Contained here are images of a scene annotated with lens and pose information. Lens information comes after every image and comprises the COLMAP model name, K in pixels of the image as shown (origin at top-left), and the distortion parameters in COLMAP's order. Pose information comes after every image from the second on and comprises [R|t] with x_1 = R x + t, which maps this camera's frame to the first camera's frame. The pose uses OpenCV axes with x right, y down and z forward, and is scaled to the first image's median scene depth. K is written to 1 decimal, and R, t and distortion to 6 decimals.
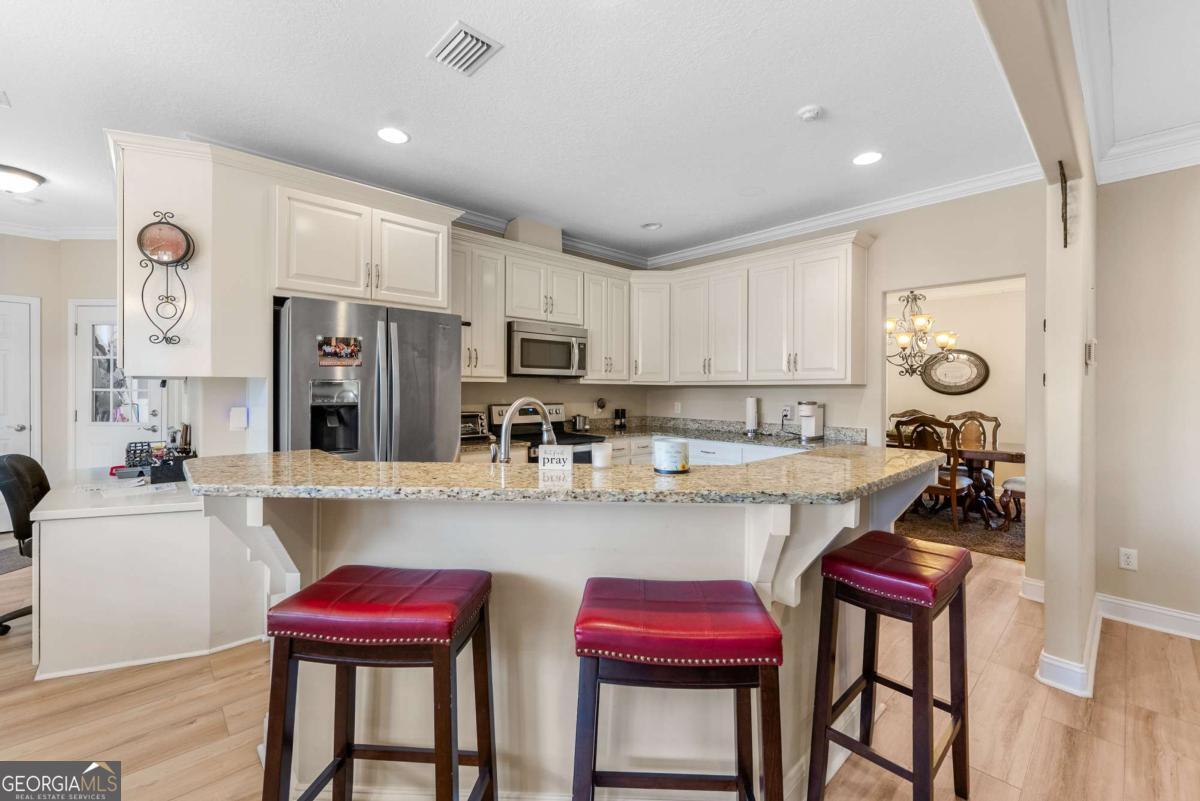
lens RADIAL K [[497.2, 0, 600.0], [0, 497.2, 386.1], [0, 0, 1]] dist [0.000303, 0.000019]
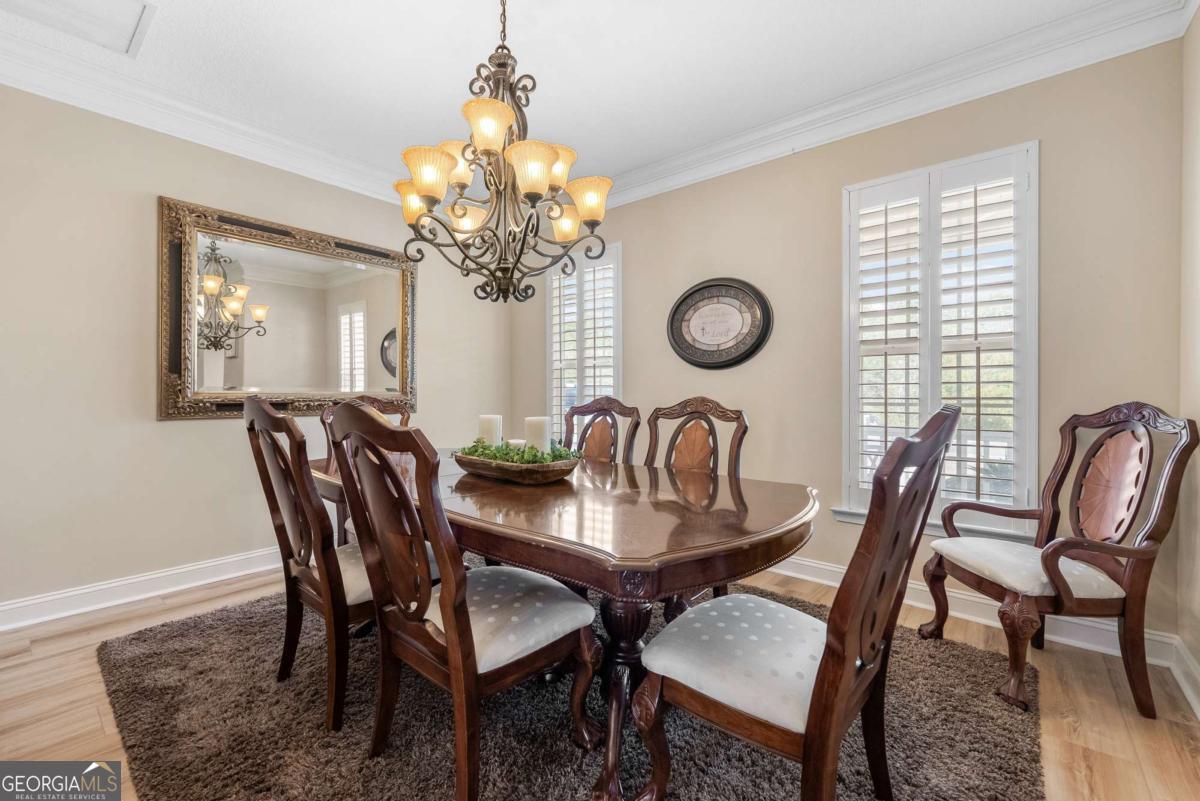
lens RADIAL K [[493.9, 0, 601.1], [0, 493.9, 391.2], [0, 0, 1]] dist [0.000666, -0.000125]
pose [[0.991282, -0.005099, 0.131656, 0.696066], [0.004064, 0.999959, 0.008134, 0.047538], [-0.131692, -0.007528, 0.991262, 0.678662]]
